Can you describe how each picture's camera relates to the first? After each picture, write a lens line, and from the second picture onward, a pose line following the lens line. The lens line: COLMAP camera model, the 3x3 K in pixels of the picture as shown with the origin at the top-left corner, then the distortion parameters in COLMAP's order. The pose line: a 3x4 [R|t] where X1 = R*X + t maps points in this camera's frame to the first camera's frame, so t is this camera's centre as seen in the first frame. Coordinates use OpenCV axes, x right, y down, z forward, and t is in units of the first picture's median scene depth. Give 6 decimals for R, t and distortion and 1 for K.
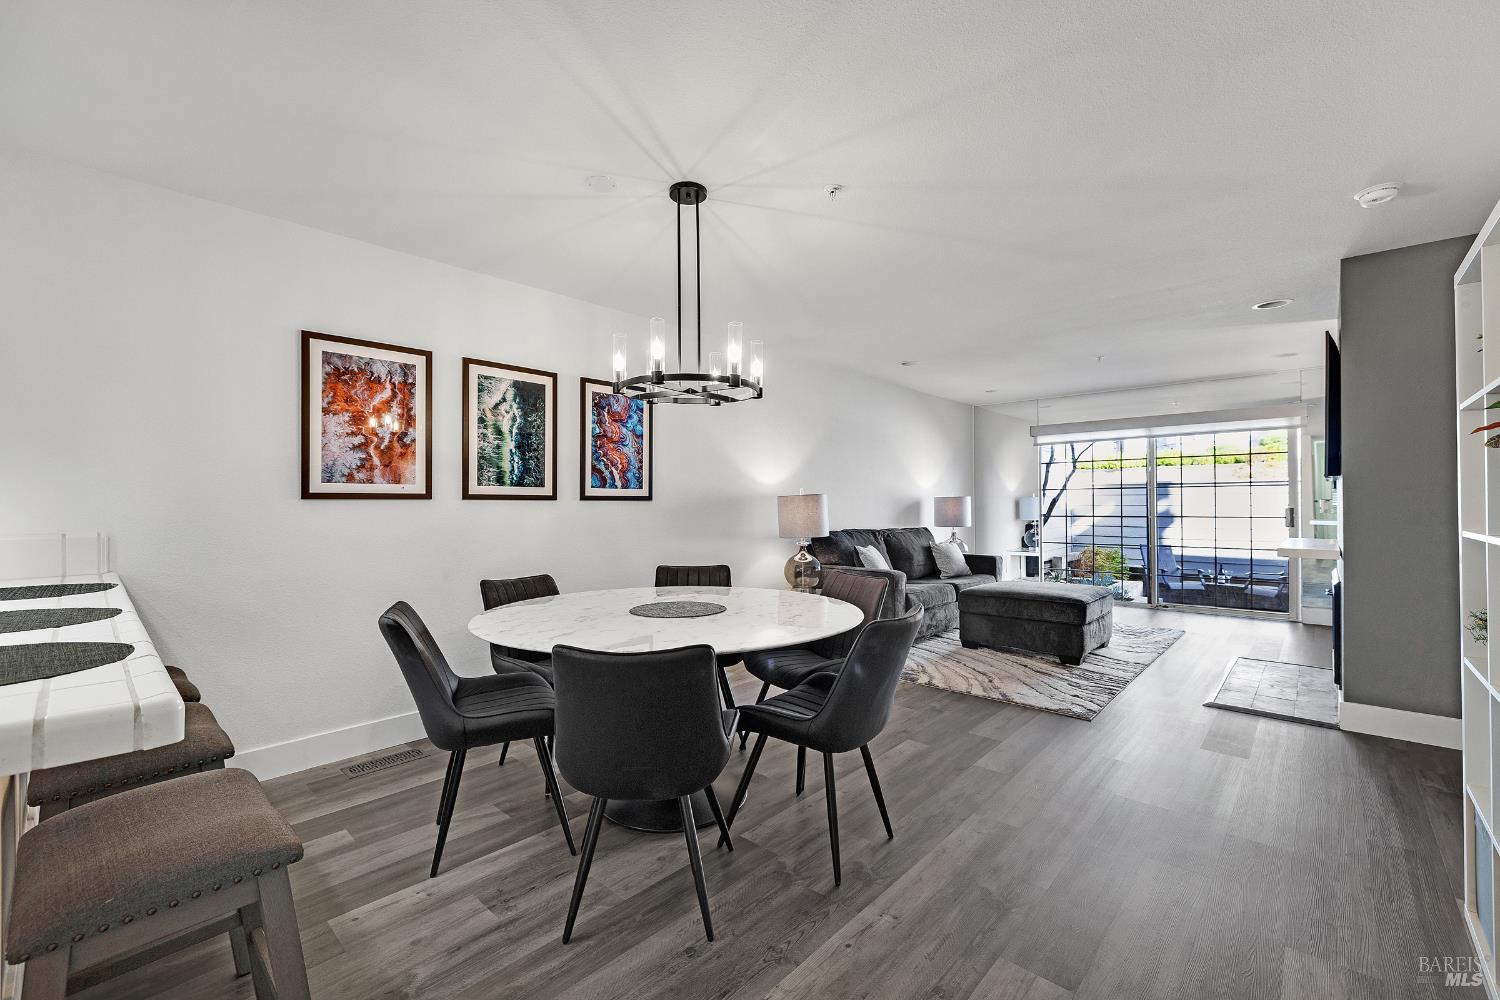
lens RADIAL K [[625.7, 0, 750.0], [0, 625.7, 500.0], [0, 0, 1]] dist [0.002346, 0.000352]
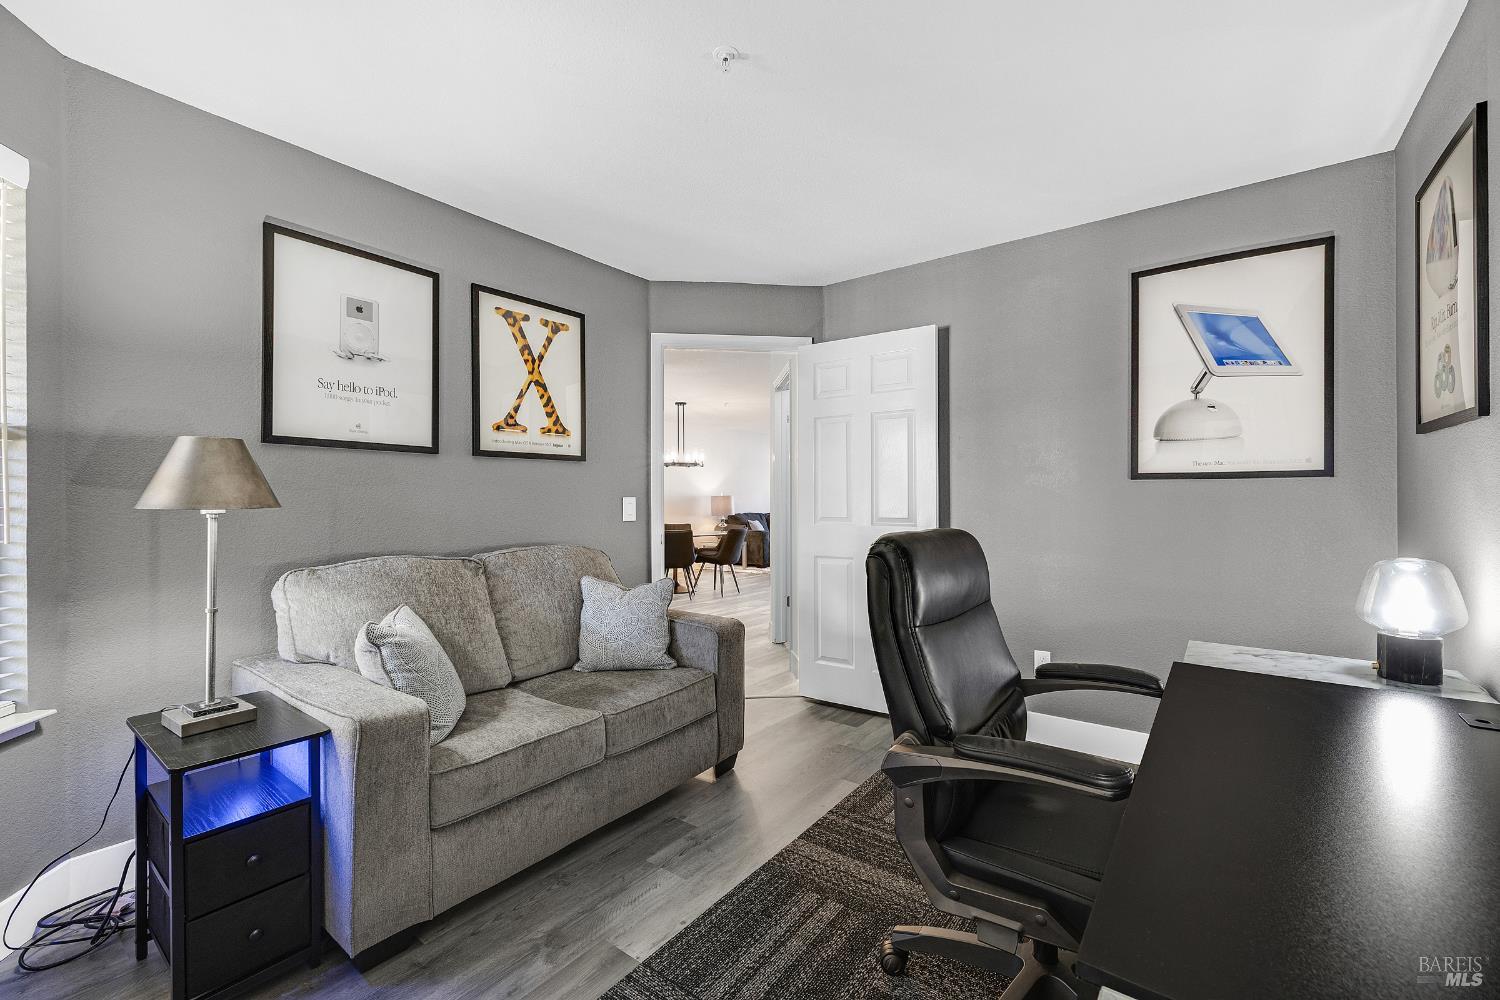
lens RADIAL K [[625.7, 0, 750.0], [0, 625.7, 500.0], [0, 0, 1]] dist [0.002346, 0.000352]
pose [[0.995891, -0.000868, 0.090556, -0.014777], [0.000721, 0.999998, 0.001662, 0.001803], [-0.090557, -0.001589, 0.995890, -0.953006]]
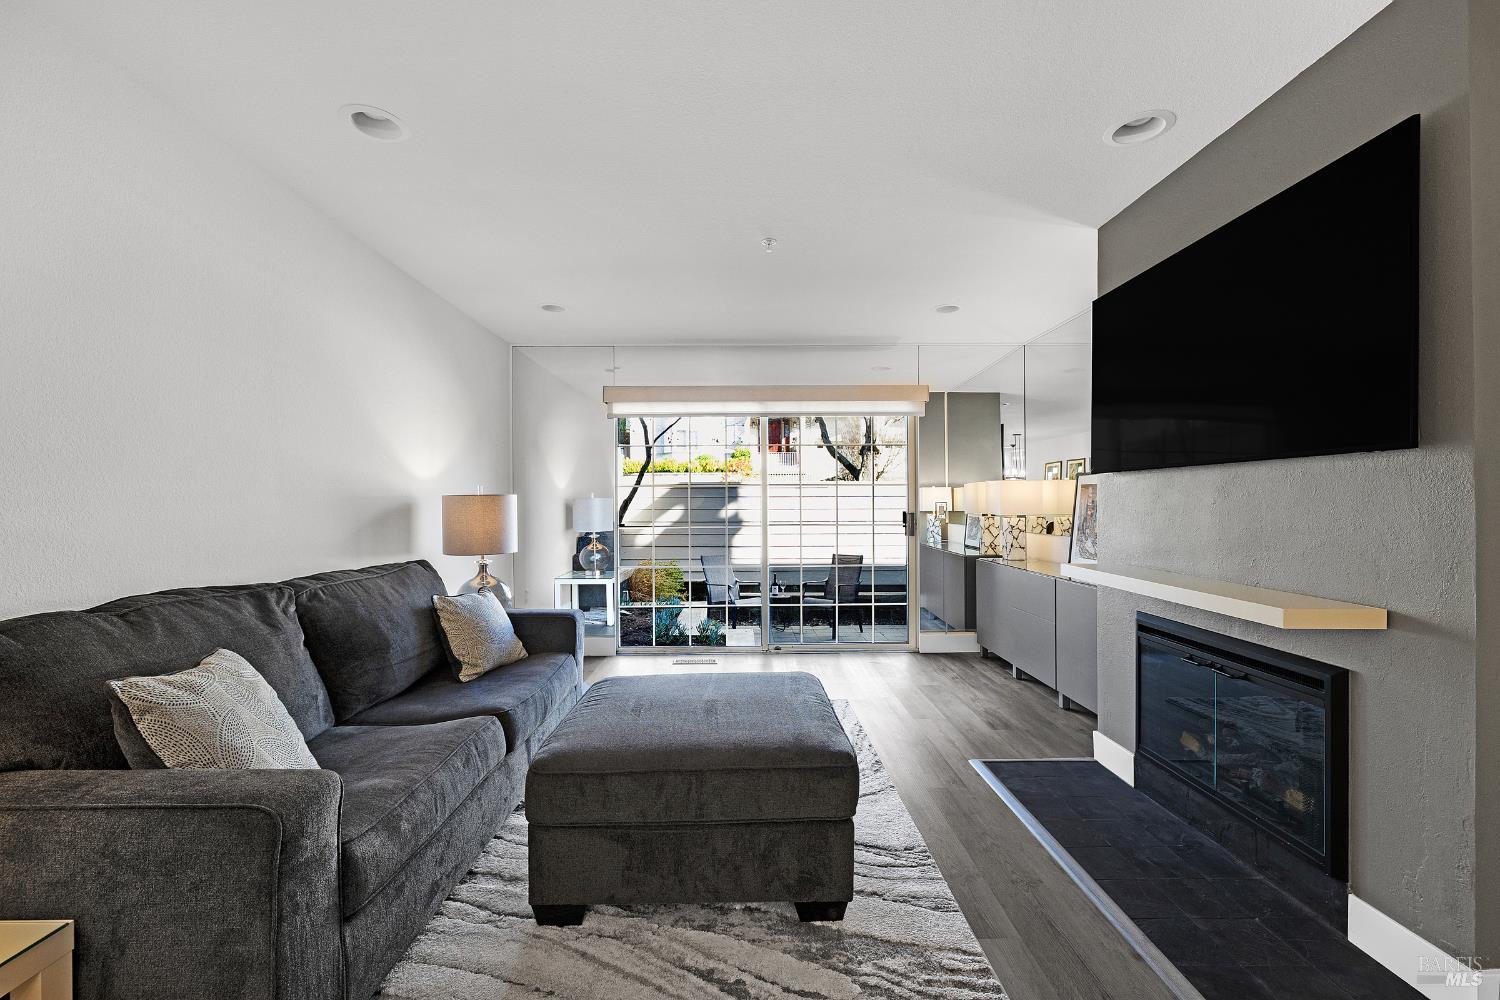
lens RADIAL K [[625.7, 0, 750.0], [0, 625.7, 500.0], [0, 0, 1]] dist [0.002346, 0.000352]
pose [[0.729415, 0.006175, 0.684044, 0.153218], [-0.002201, 0.999975, -0.006680, 0.002013], [-0.684068, 0.003367, 0.729410, 0.545182]]
